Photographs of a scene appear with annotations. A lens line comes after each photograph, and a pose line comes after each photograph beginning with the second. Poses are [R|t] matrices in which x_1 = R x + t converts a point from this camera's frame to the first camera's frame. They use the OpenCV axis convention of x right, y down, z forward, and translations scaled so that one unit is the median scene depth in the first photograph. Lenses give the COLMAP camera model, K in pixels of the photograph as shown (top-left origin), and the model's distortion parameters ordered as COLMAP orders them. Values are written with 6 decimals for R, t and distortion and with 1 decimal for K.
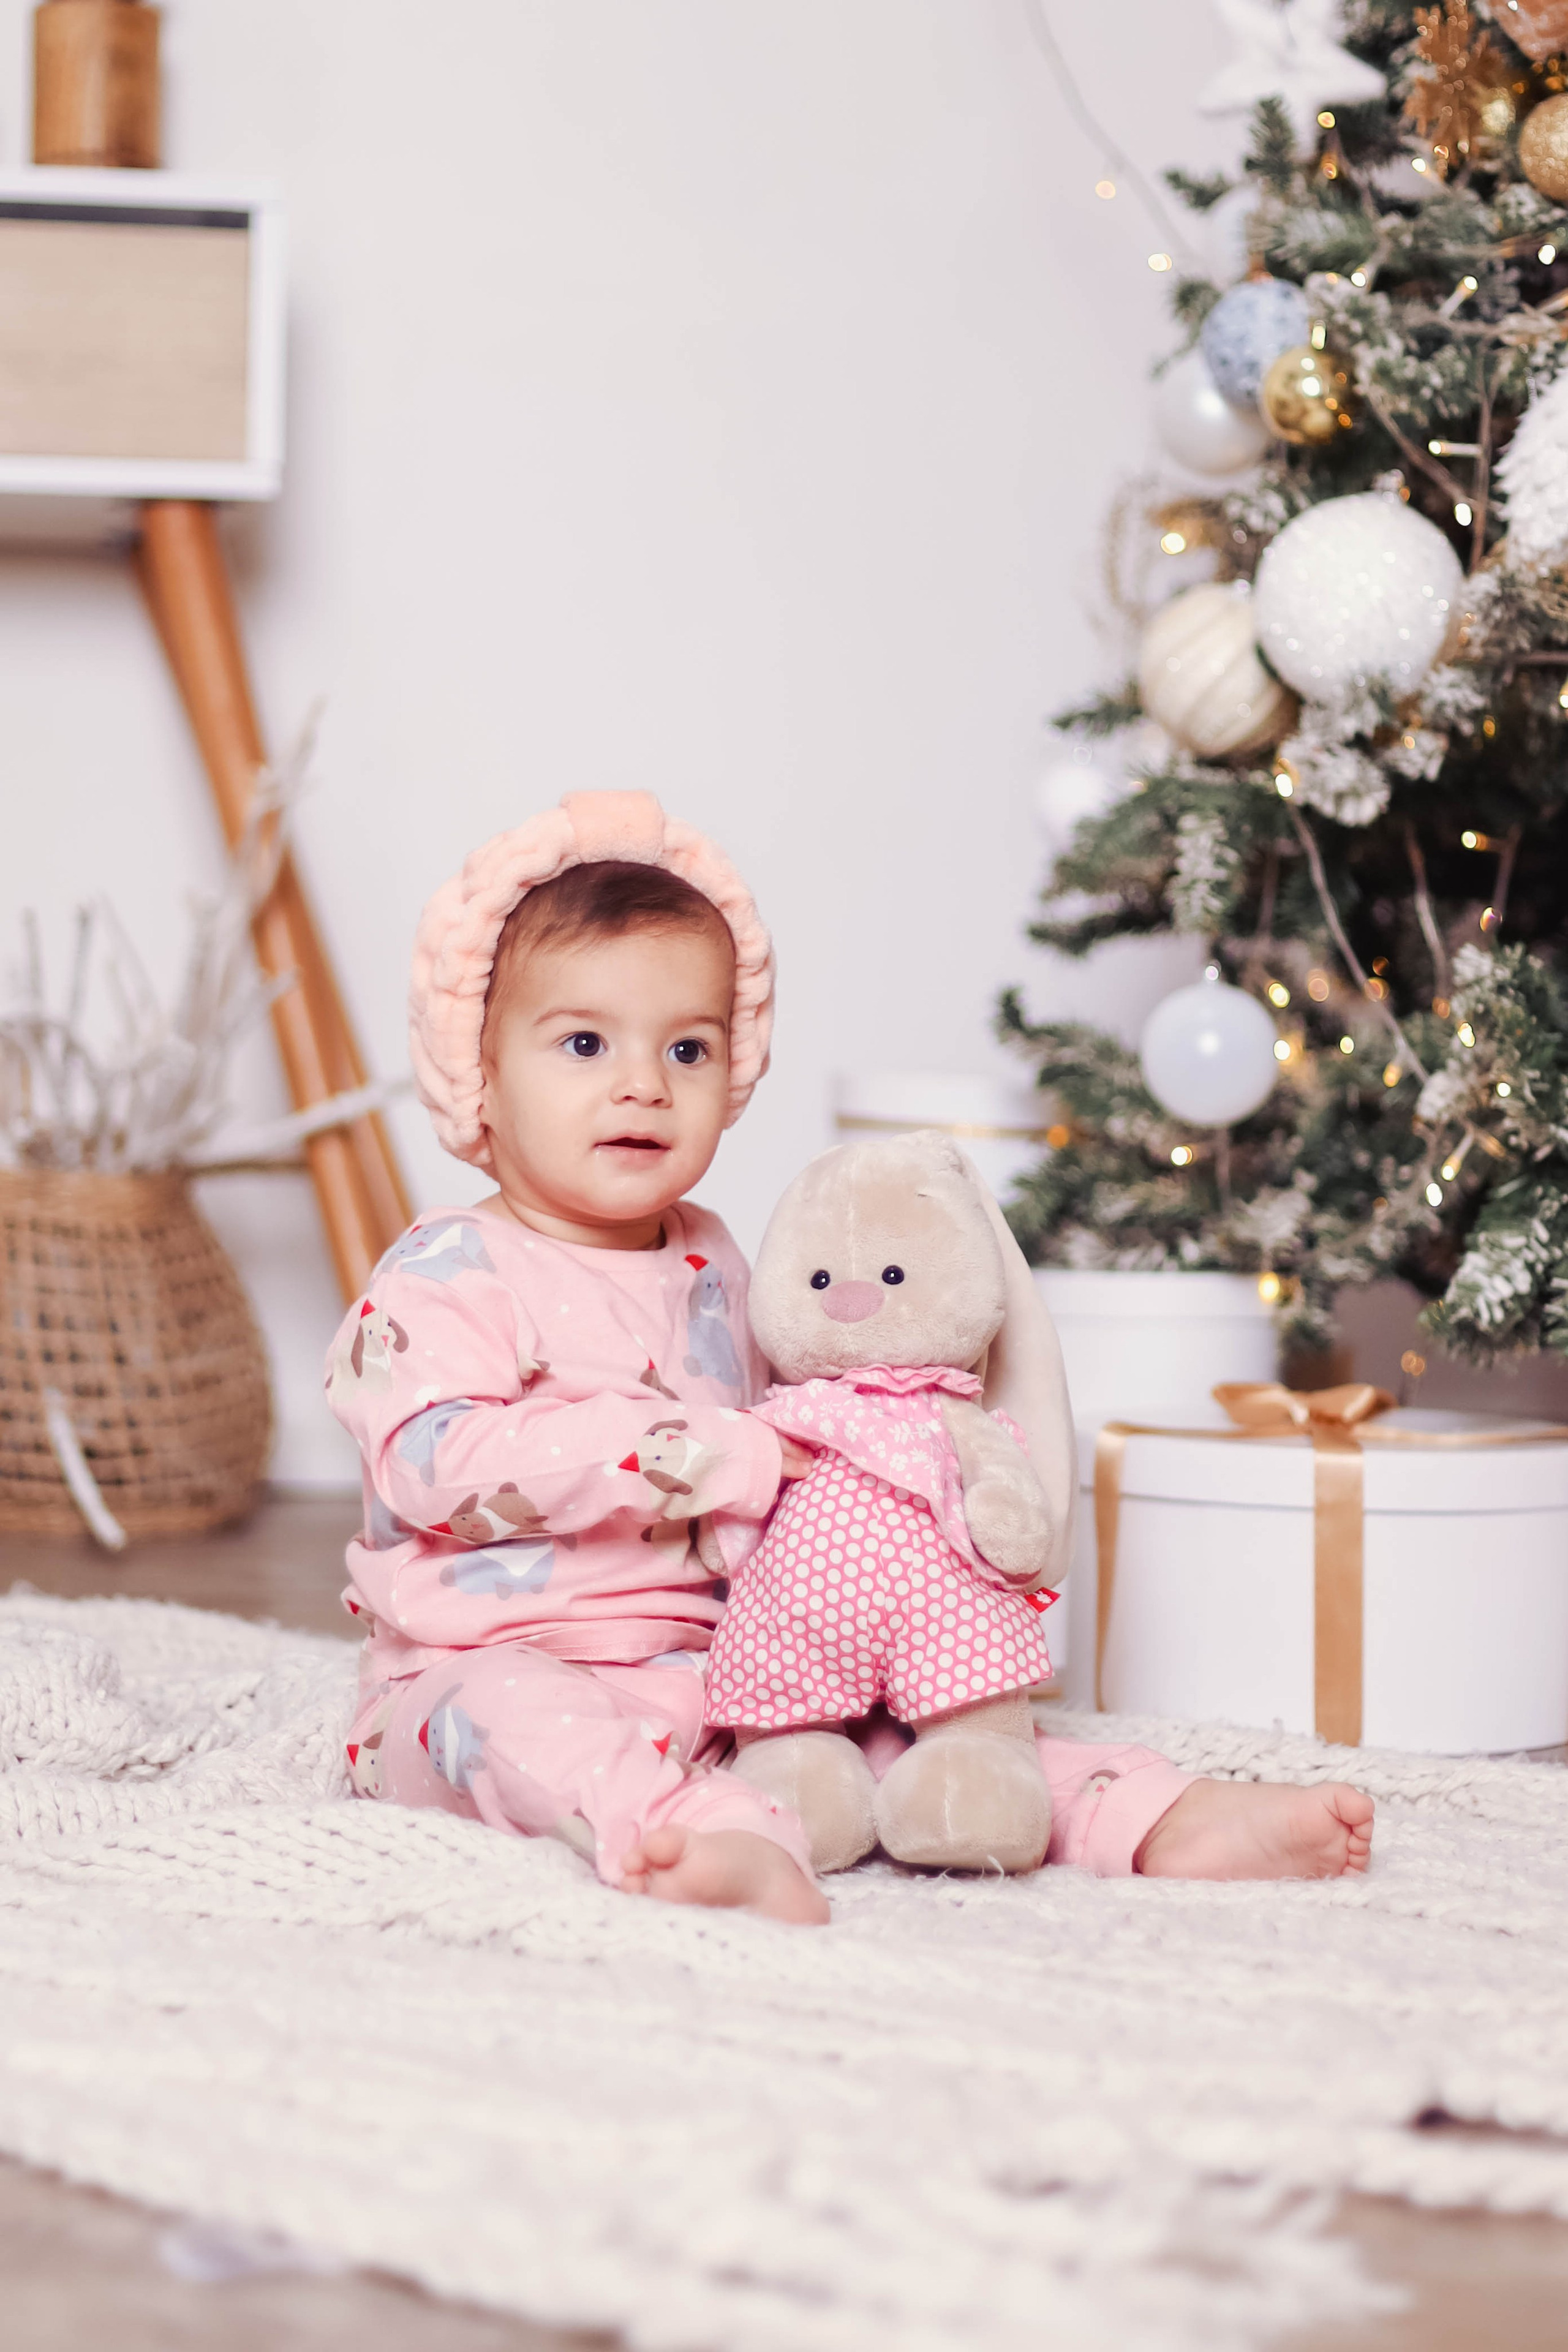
lens RADIAL K [[5291.3, 0, 784.0], [0, 5291.3, 1176.0], [0, 0, 1]] dist [-0.146916, 0.044982]
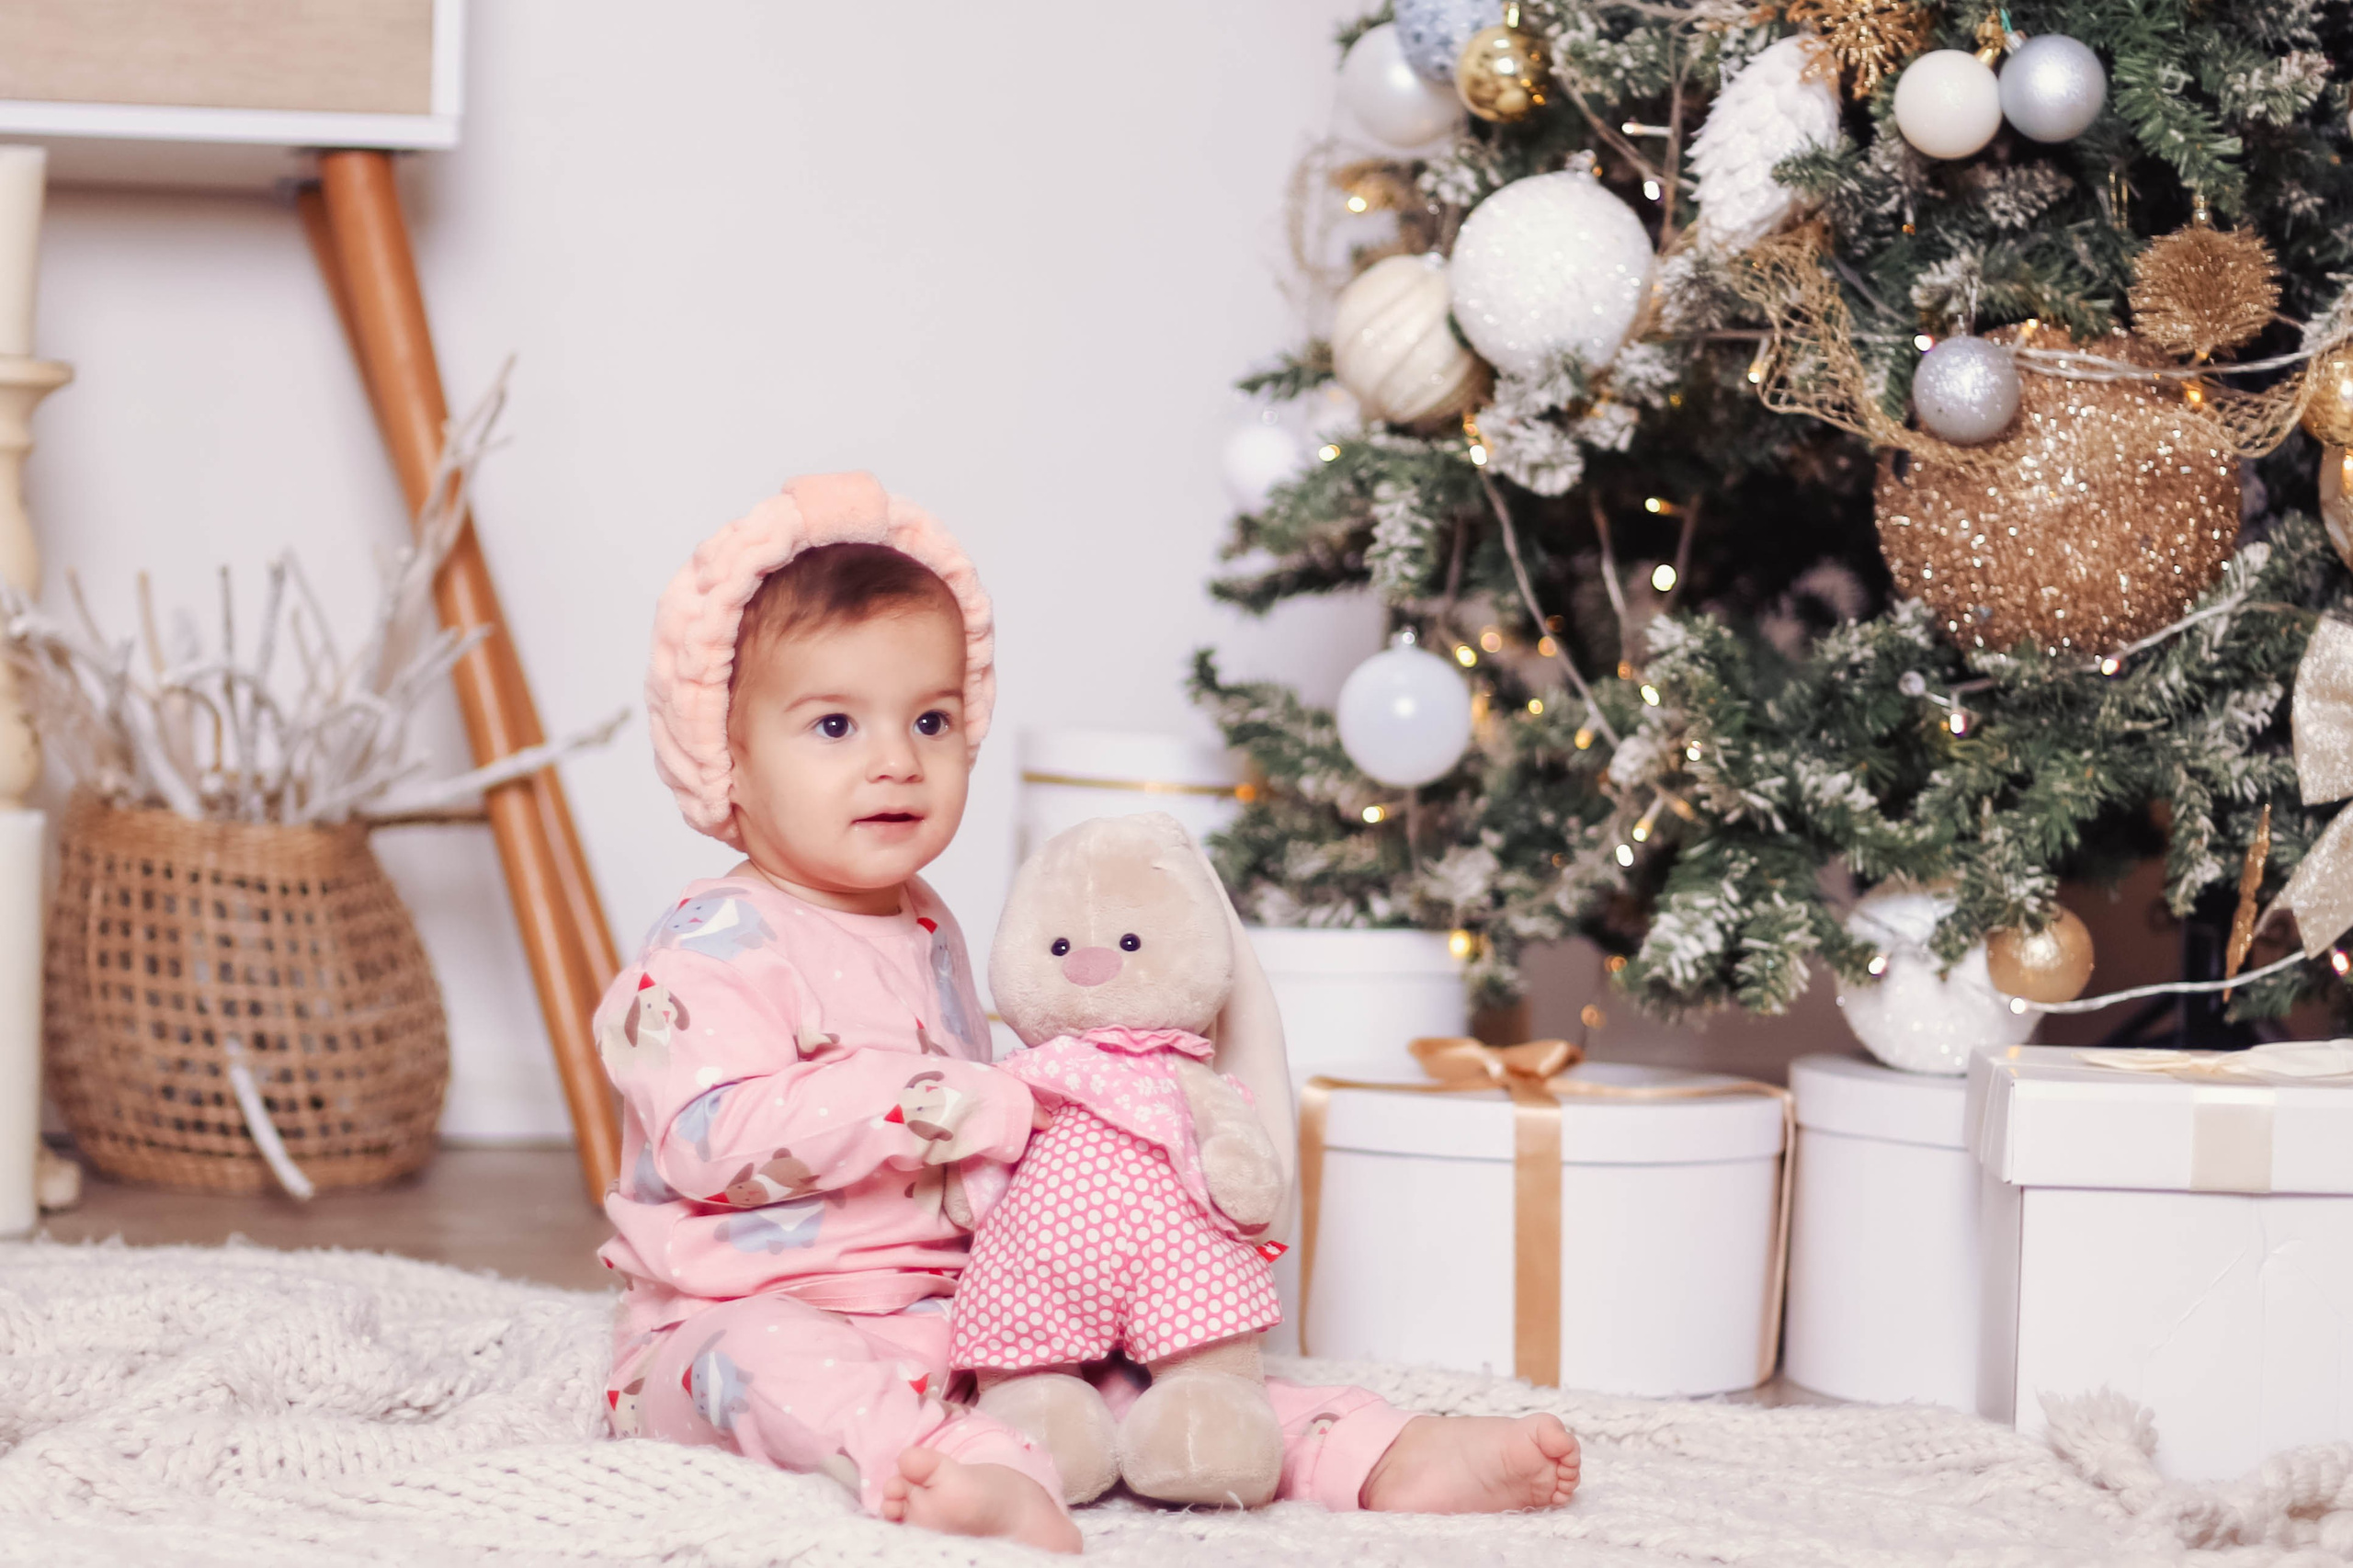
lens RADIAL K [[5686.7, 0, 1176.5], [0, 5686.7, 784.0], [0, 0, 1]] dist [-0.125353, -0.311298]
pose [[0.998151, 0.003021, 0.060701, -0.031396], [-0.002843, 0.999991, -0.003030, -0.006802], [-0.060709, 0.002852, 0.998151, -0.101052]]
